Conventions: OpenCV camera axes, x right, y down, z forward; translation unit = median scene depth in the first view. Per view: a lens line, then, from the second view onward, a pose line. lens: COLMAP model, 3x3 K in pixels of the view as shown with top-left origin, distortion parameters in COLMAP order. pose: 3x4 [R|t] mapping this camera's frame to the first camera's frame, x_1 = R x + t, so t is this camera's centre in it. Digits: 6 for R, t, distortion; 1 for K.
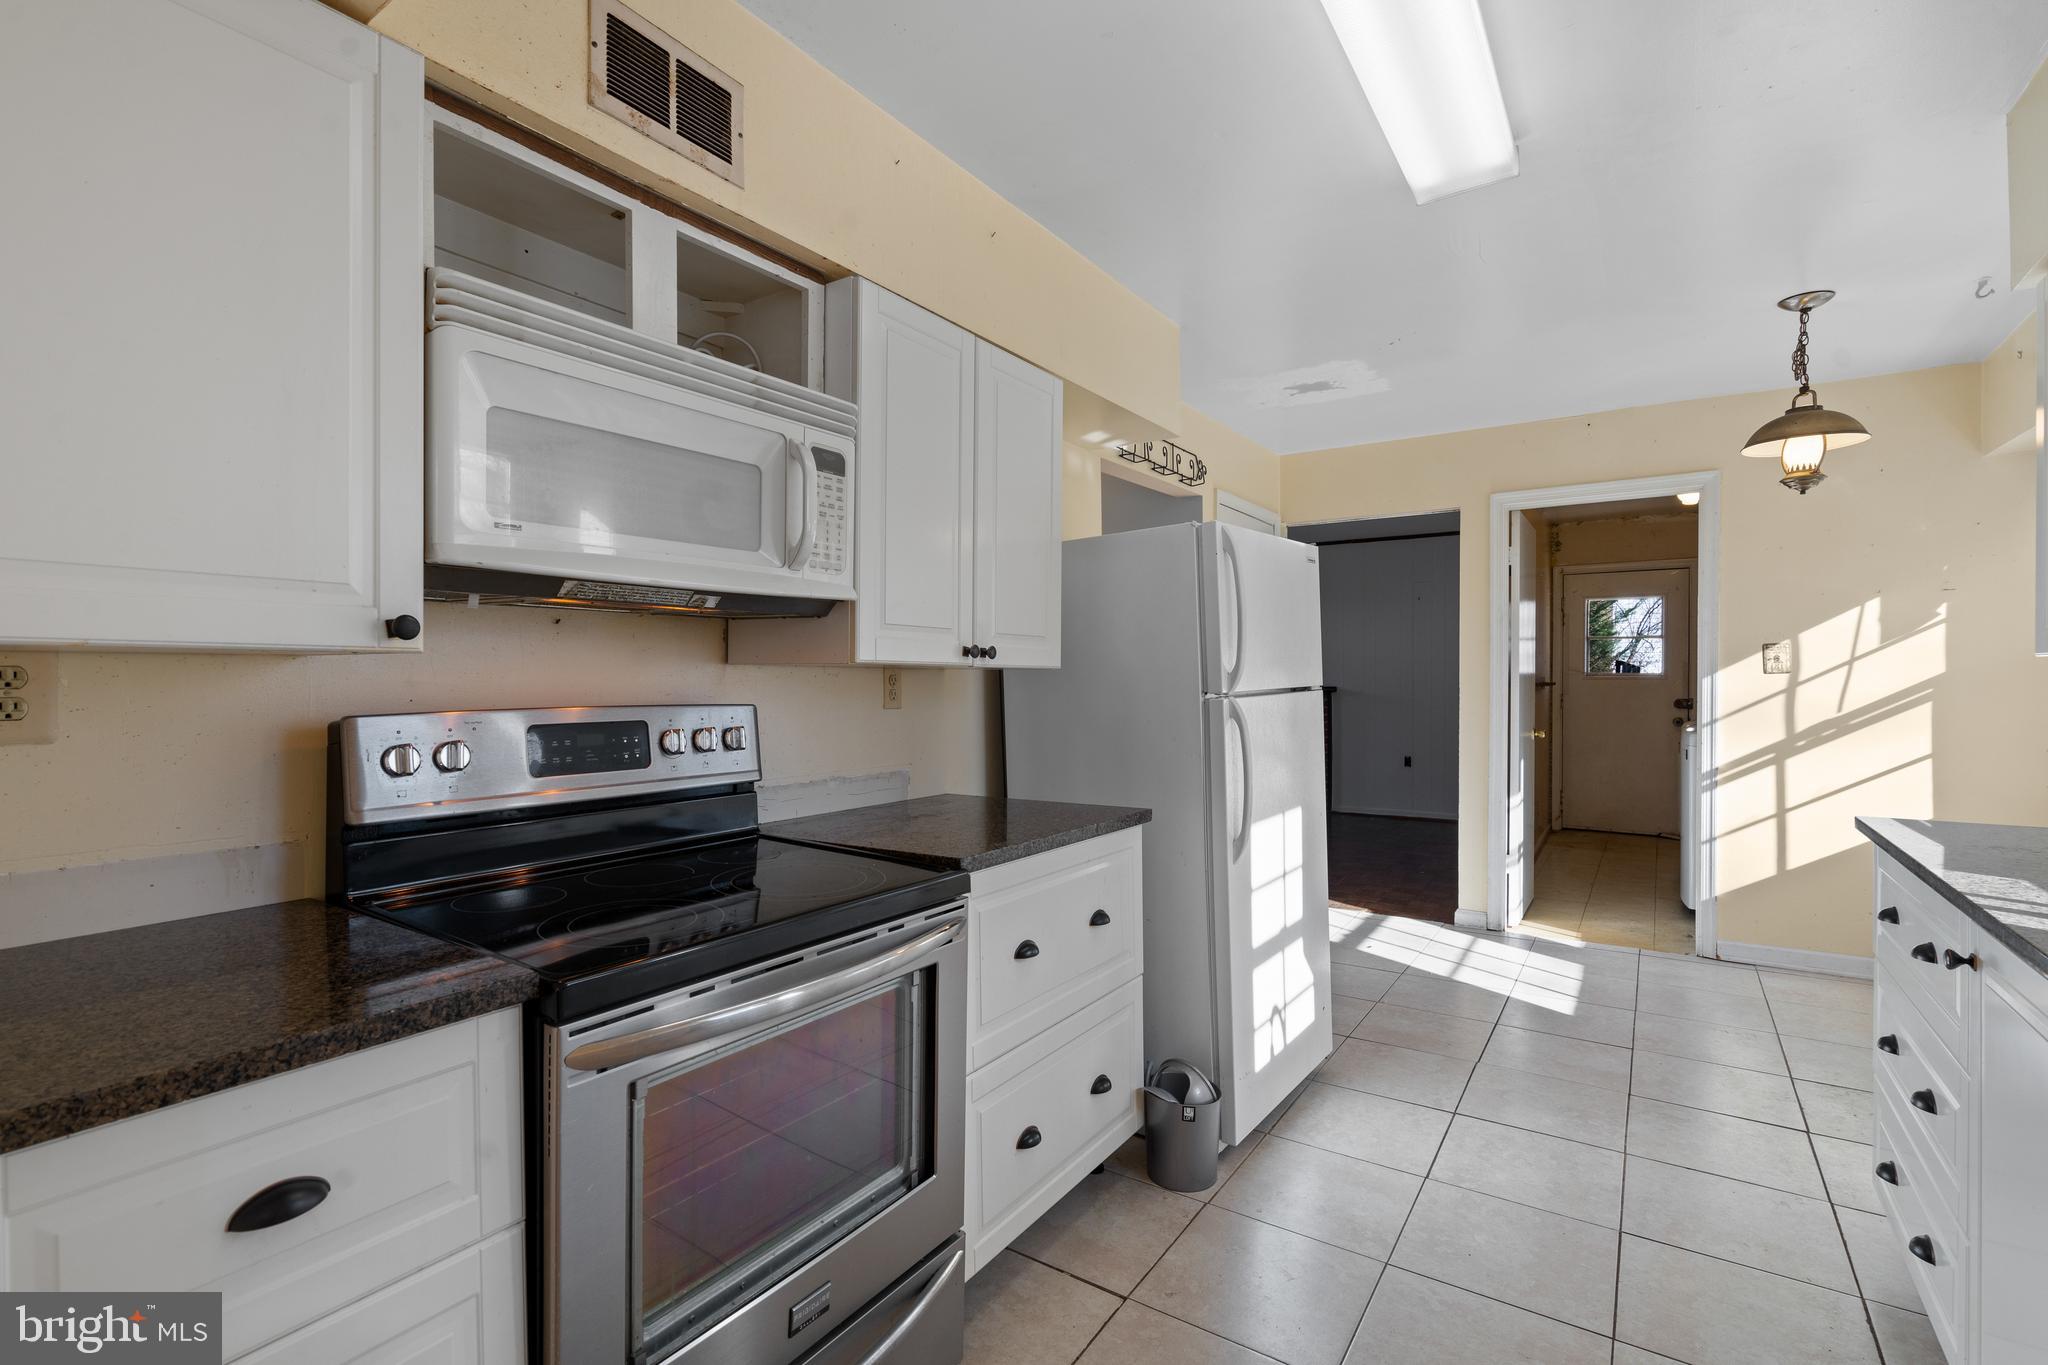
lens RADIAL K [[928.5, 0, 1017.8], [0, 928.5, 664.4], [0, 0, 1]] dist [-0.016329, 0.008250]
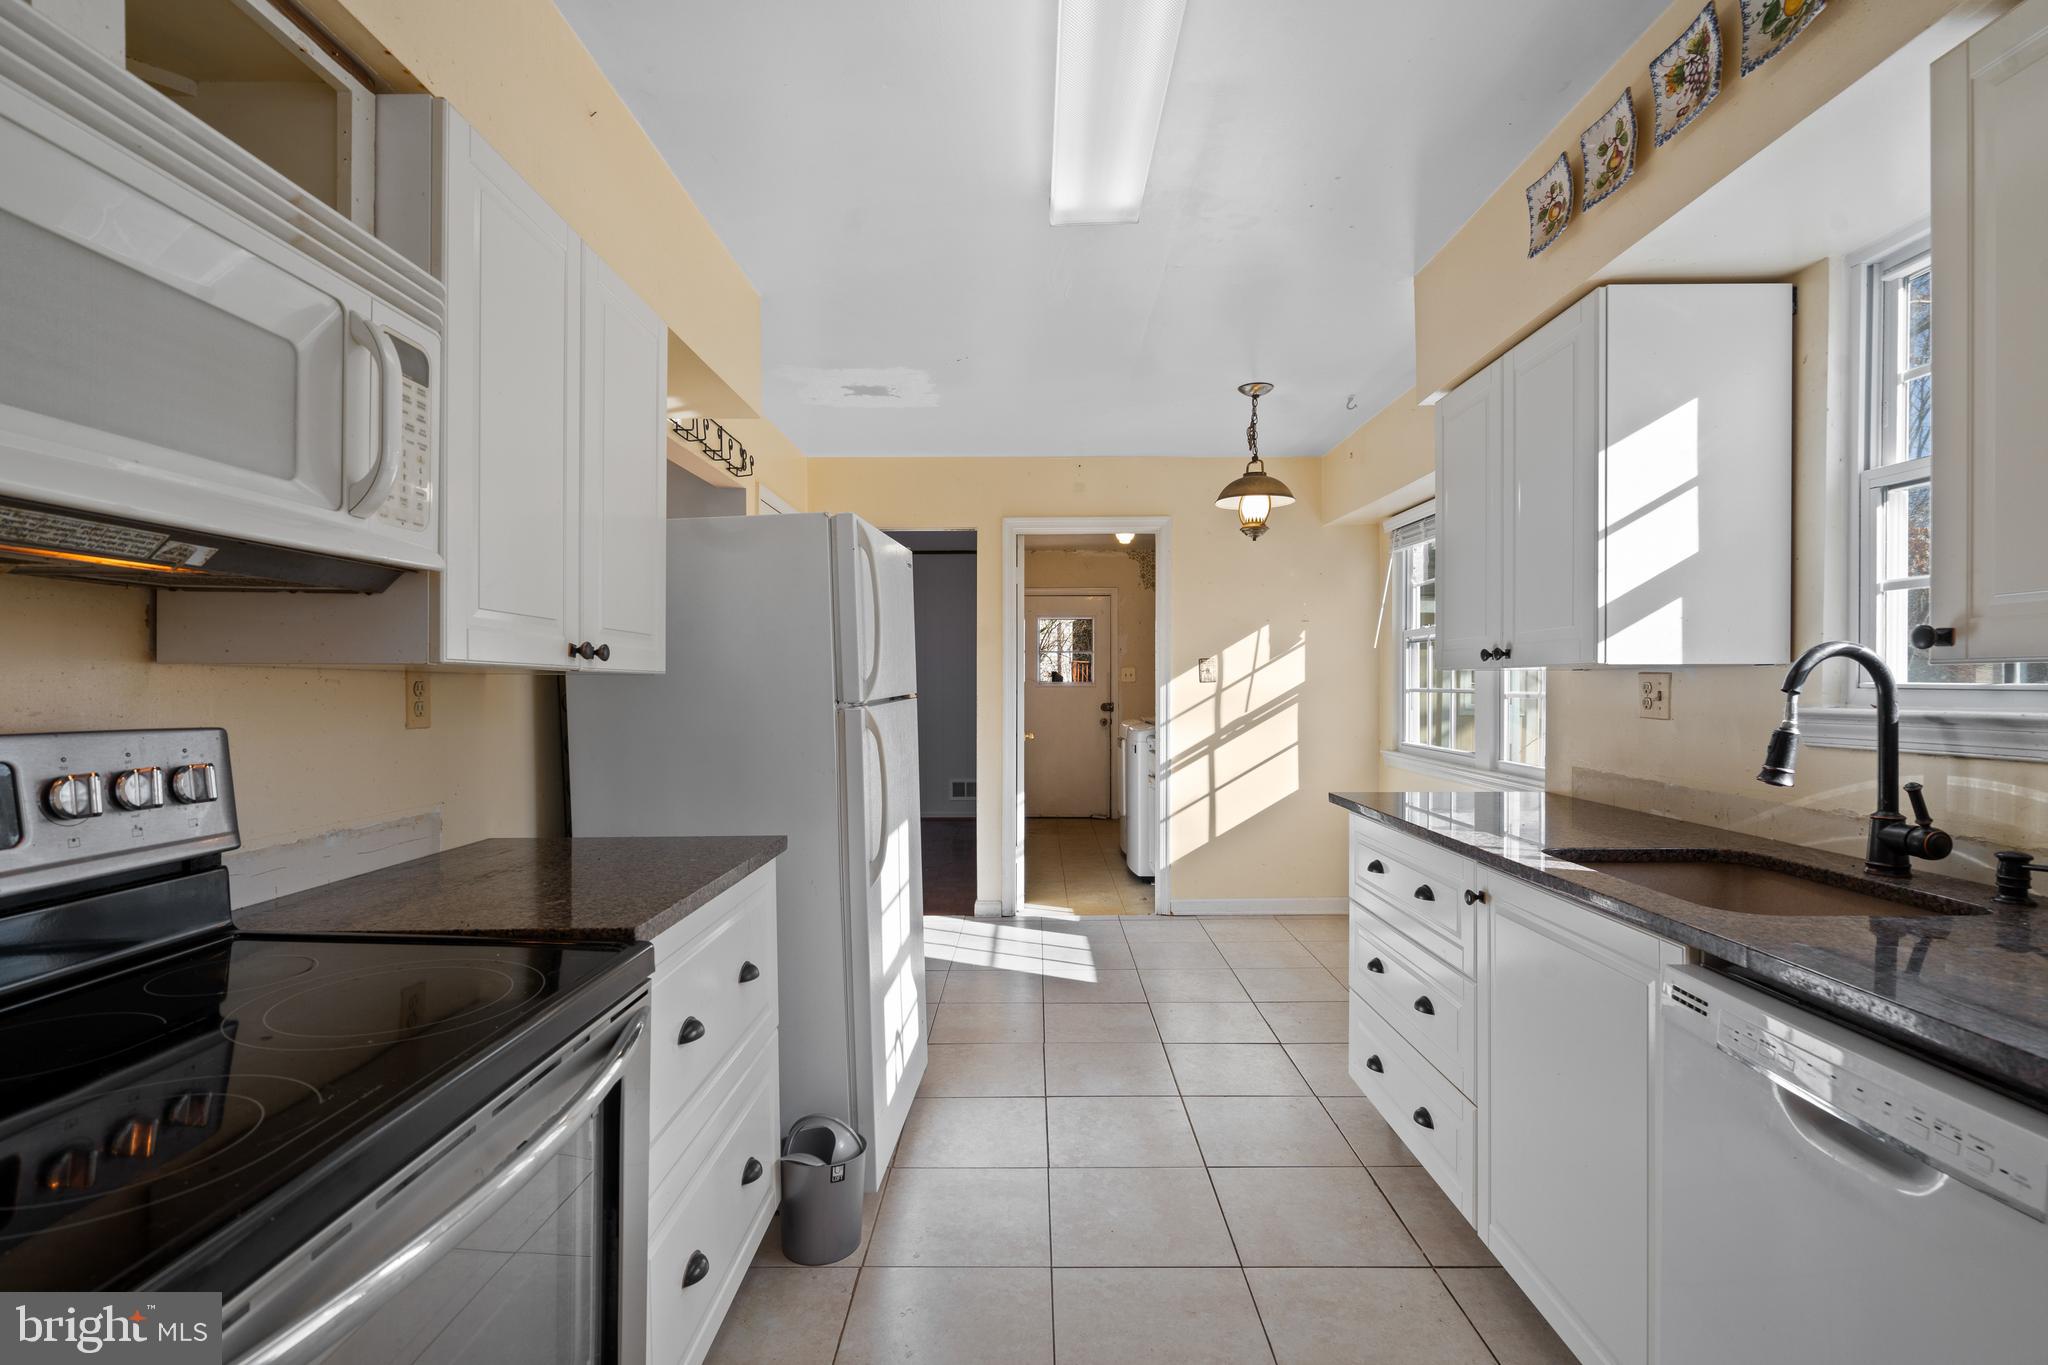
lens RADIAL K [[923.1, 0, 1022.2], [0, 923.1, 679.2], [0, 0, 1]] dist [-0.006125, 0.001363]
pose [[0.829831, 0.003398, 0.558005, -0.136576], [-0.007005, 0.999966, 0.004328, 0.002806], [-0.557971, -0.007500, 0.829826, 0.136684]]
